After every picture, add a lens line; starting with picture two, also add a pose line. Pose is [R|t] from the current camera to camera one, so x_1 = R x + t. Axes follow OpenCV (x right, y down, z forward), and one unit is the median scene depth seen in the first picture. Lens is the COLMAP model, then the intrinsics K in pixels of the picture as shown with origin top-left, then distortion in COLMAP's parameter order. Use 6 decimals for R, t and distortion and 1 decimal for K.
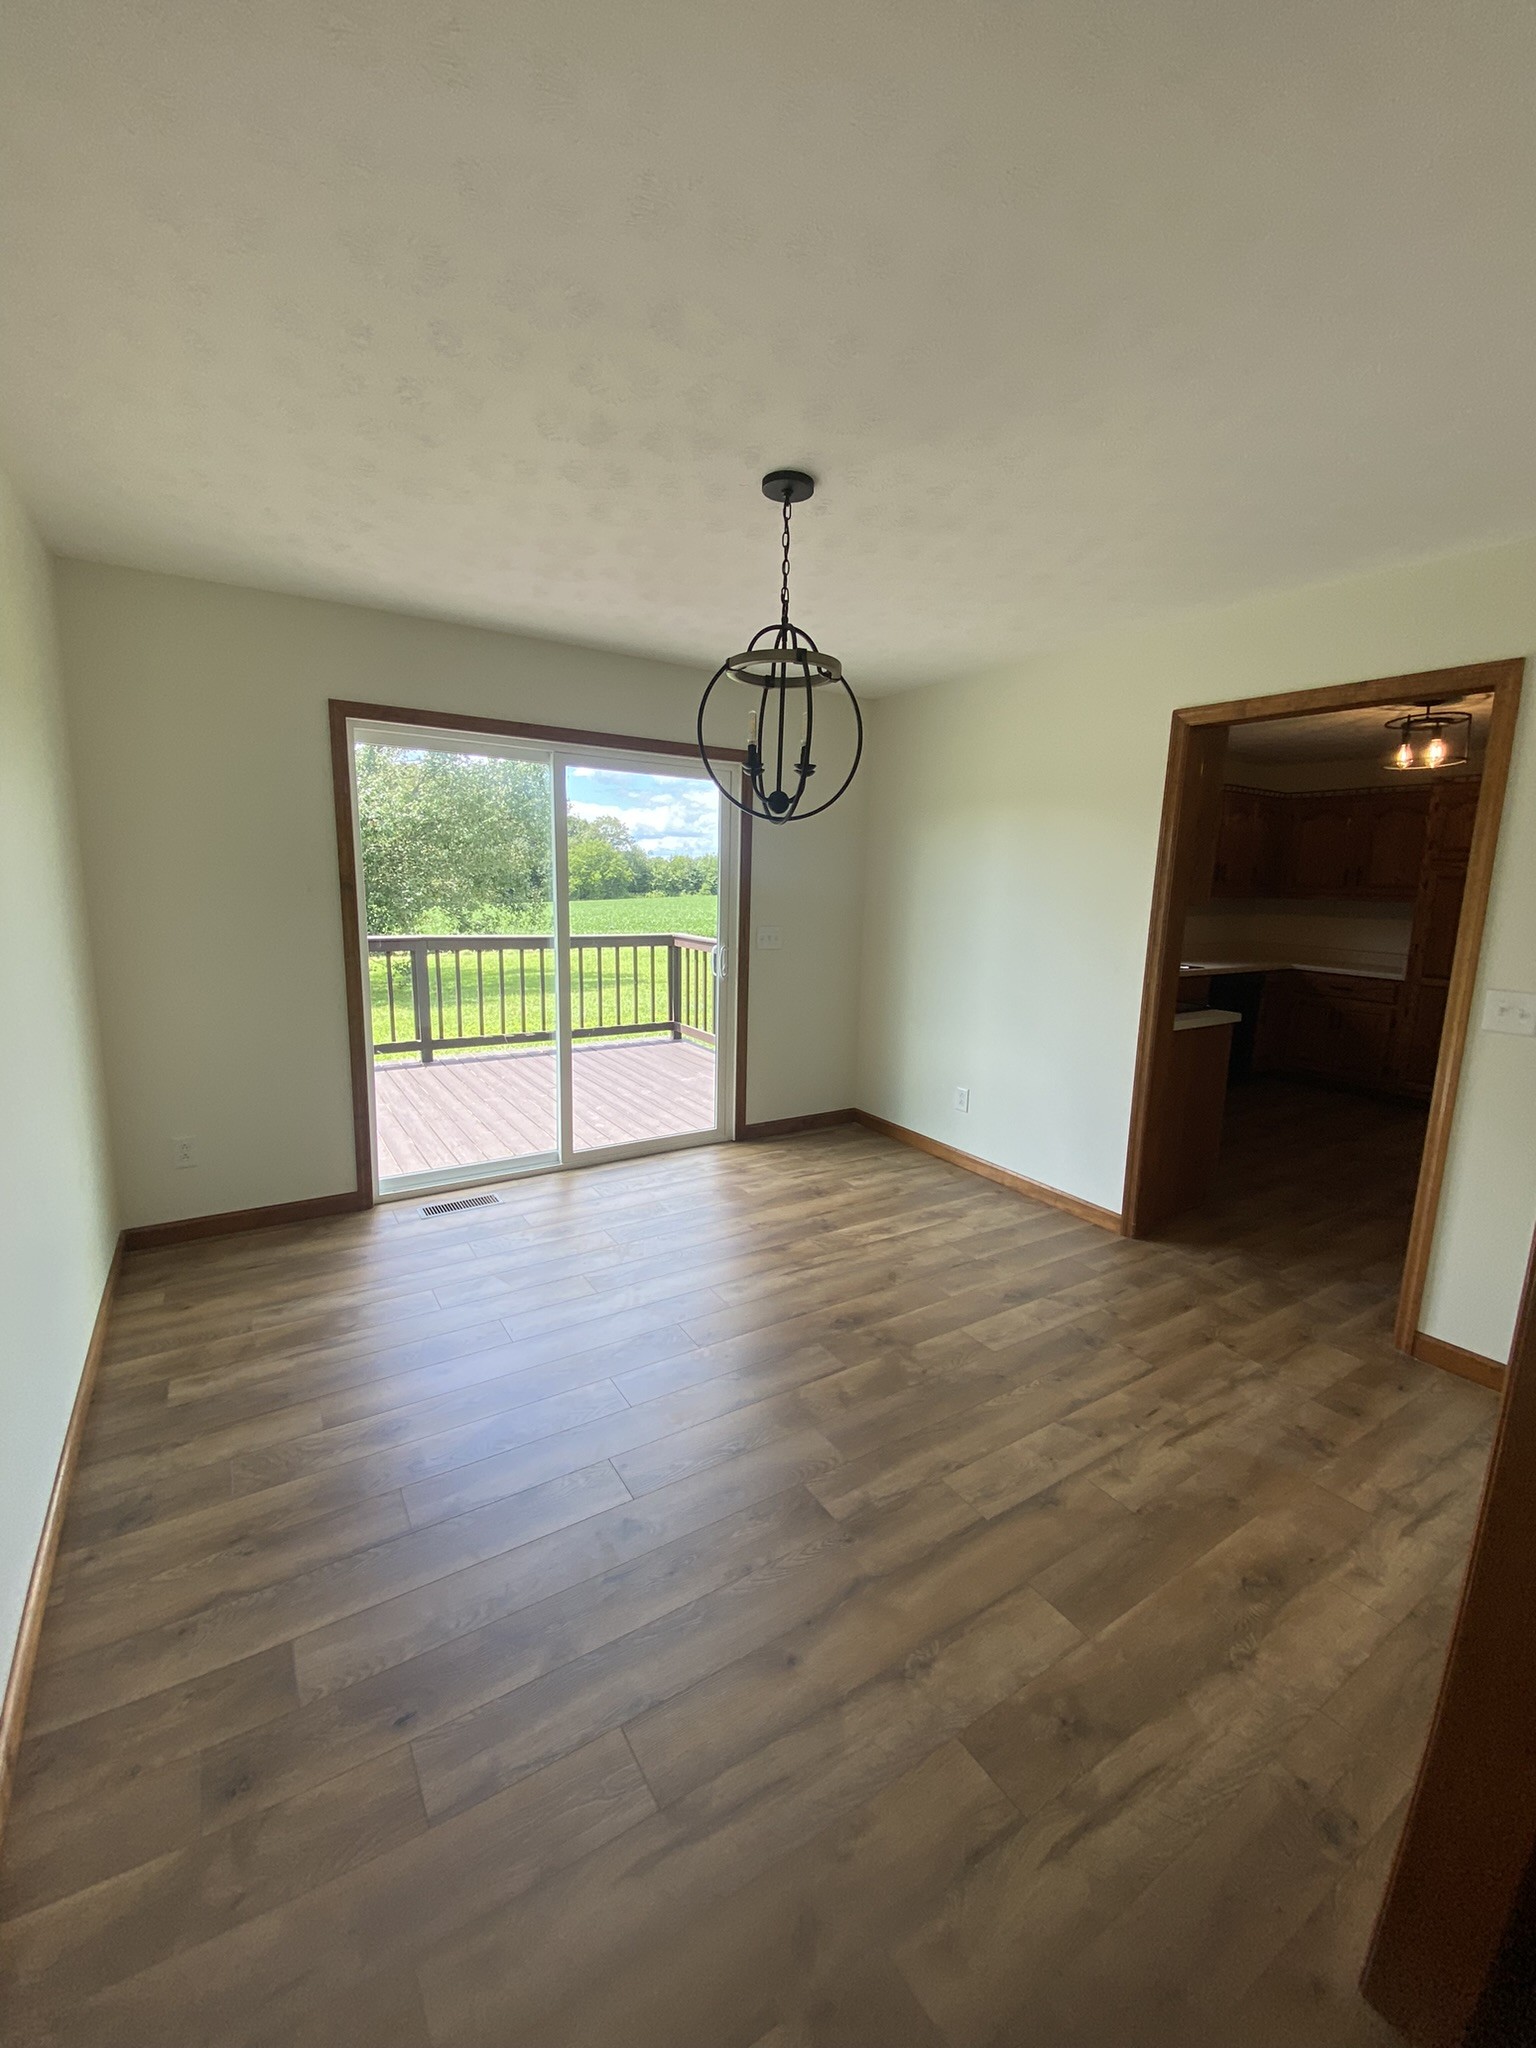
lens RADIAL K [[852.0, 0, 768.0], [0, 852.0, 1024.0], [0, 0, 1]] dist [-0.016677, -0.000251]
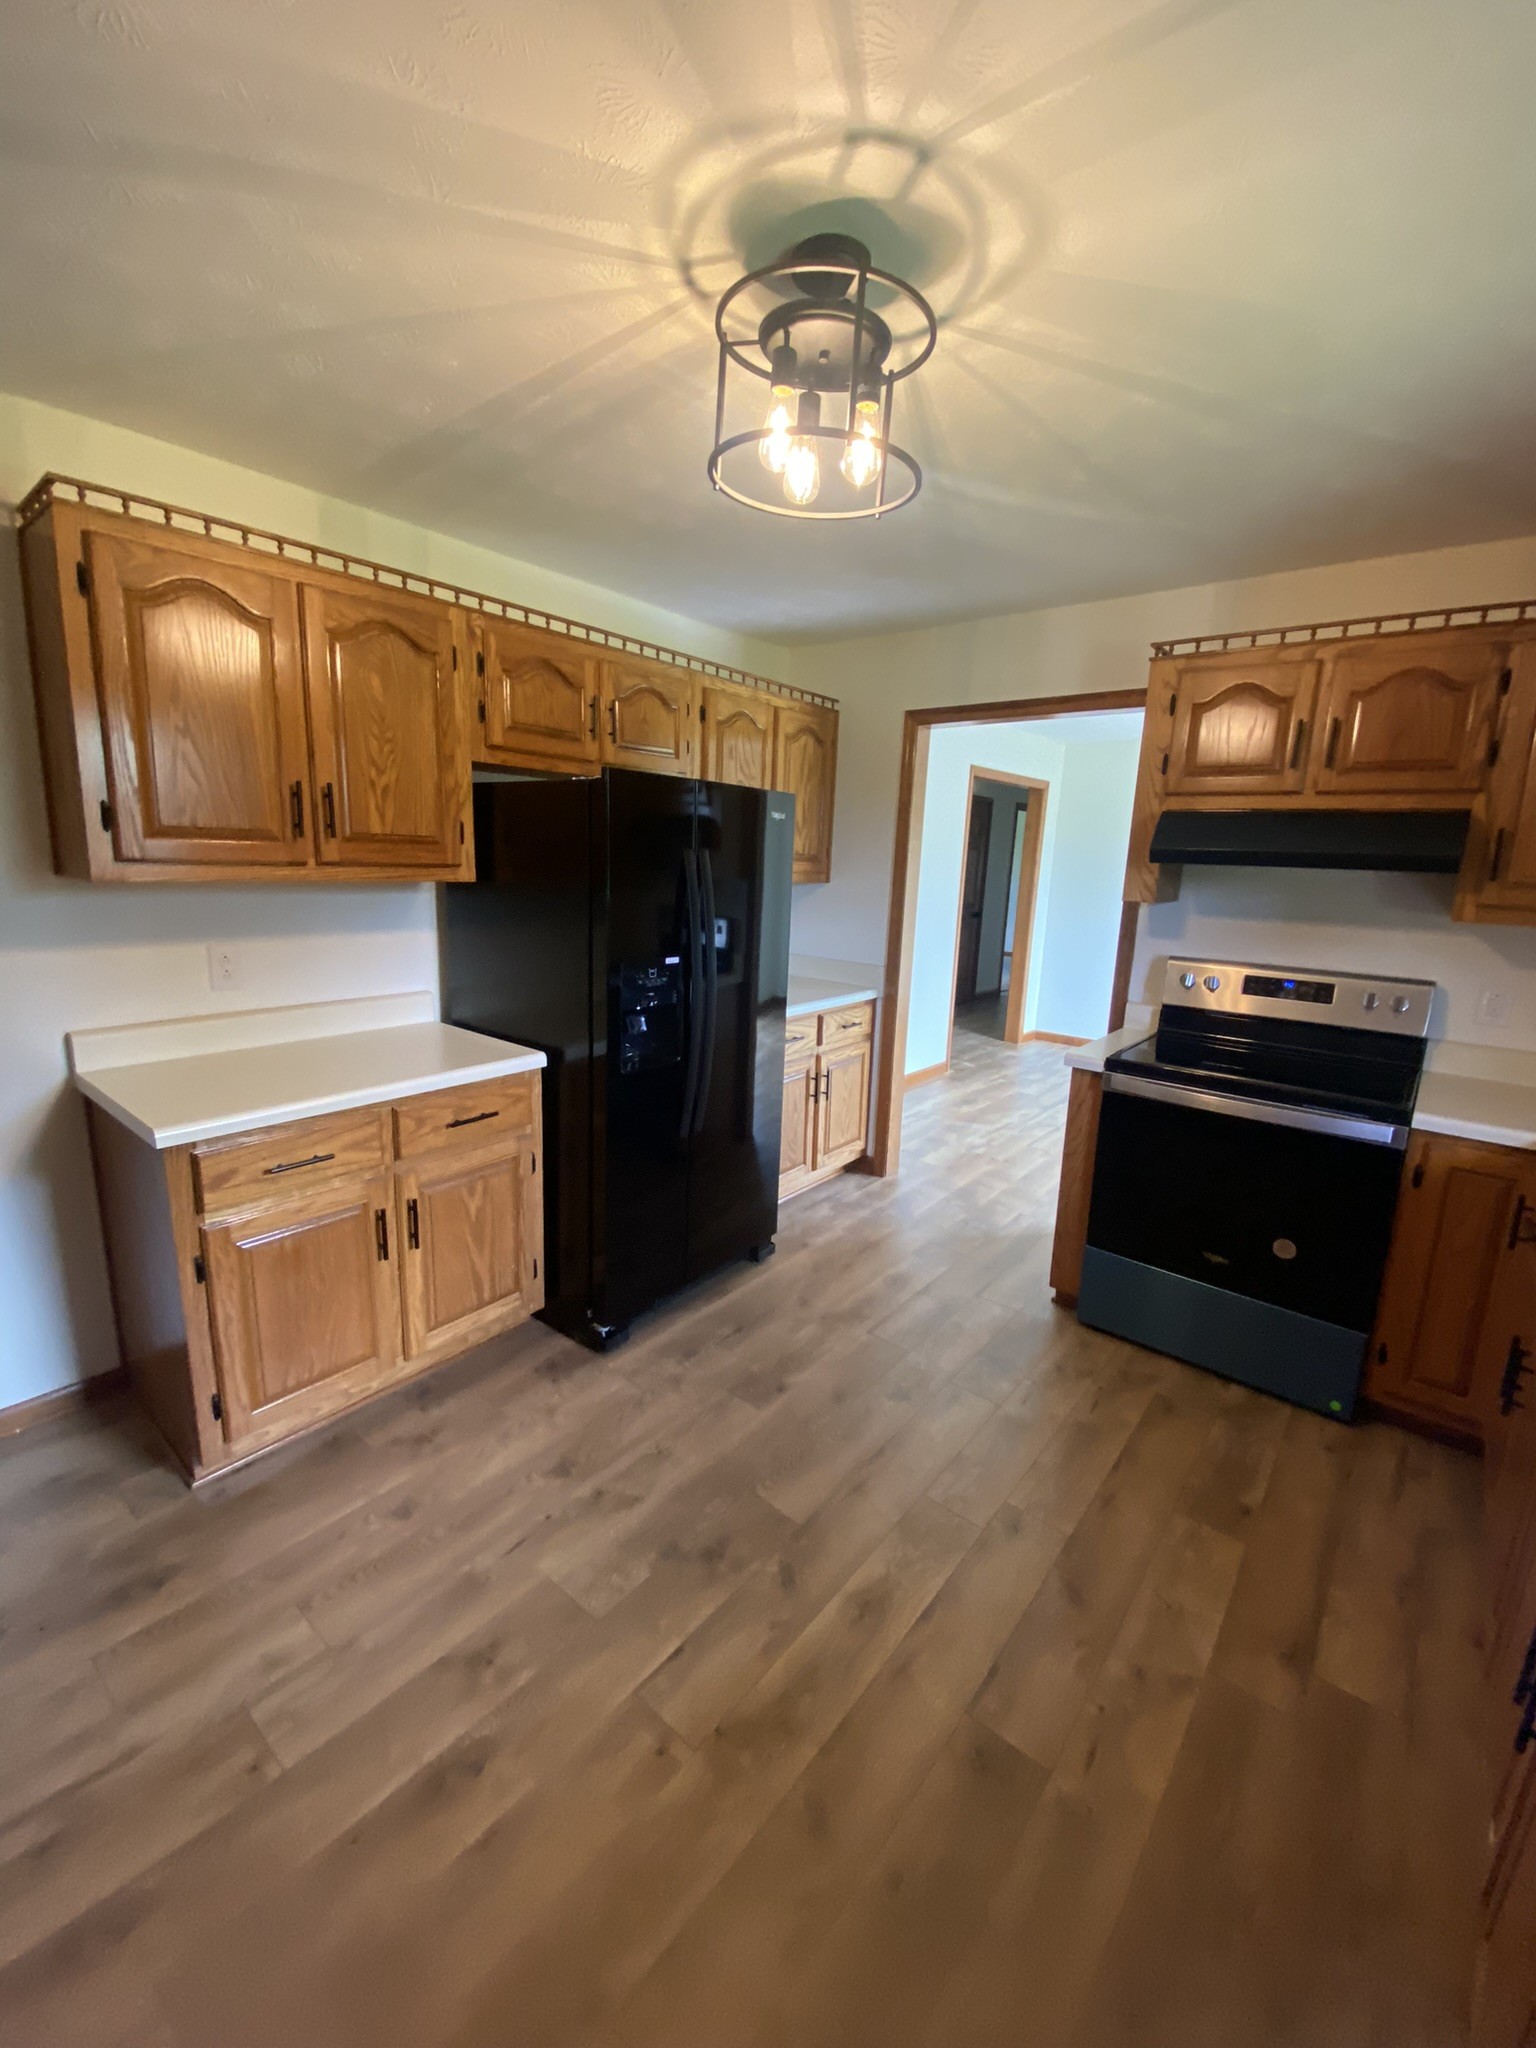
lens RADIAL K [[852.0, 0, 768.0], [0, 852.0, 1024.0], [0, 0, 1]] dist [-0.016677, -0.000251]
pose [[-0.950730, 0.000700, -0.310019, 0.906483], [-0.113576, 0.929688, 0.350401, -0.230572], [0.288466, 0.368348, -0.883803, 1.380894]]
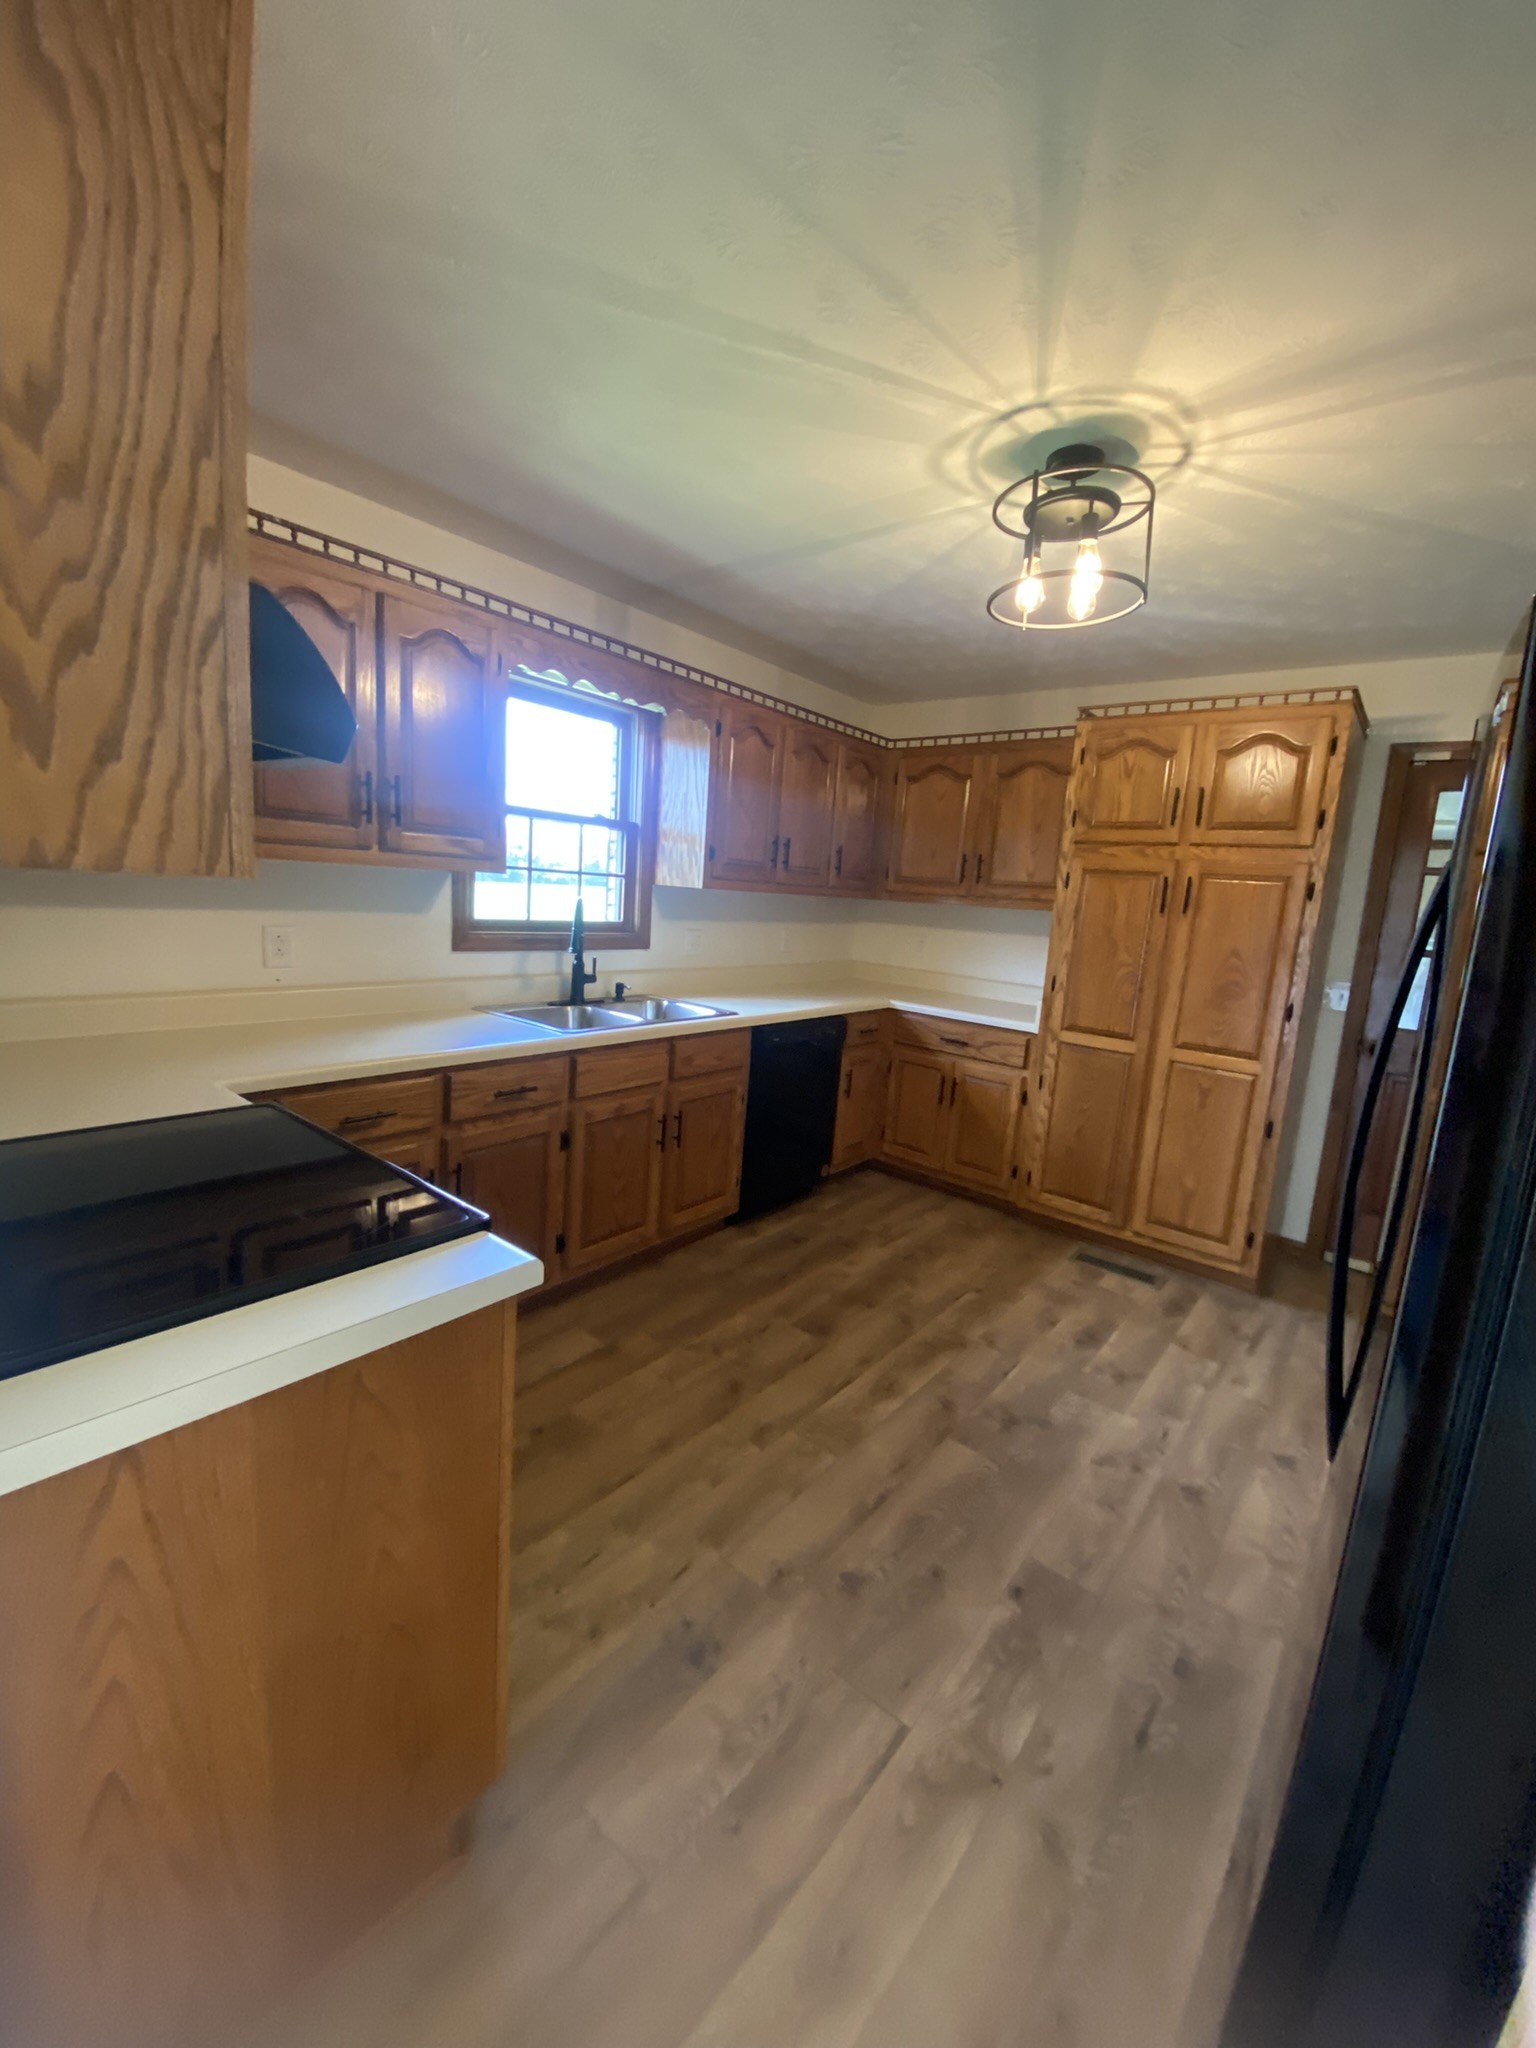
lens RADIAL K [[818.4, 0, 768.0], [0, 818.4, 1024.0], [0, 0, 1]] dist [0.043987, -0.037768]
pose [[0.951278, -0.011379, 0.308123, 0.476598], [0.009044, 0.999919, 0.009006, -0.084290], [-0.308200, -0.005781, 0.951304, 0.609988]]
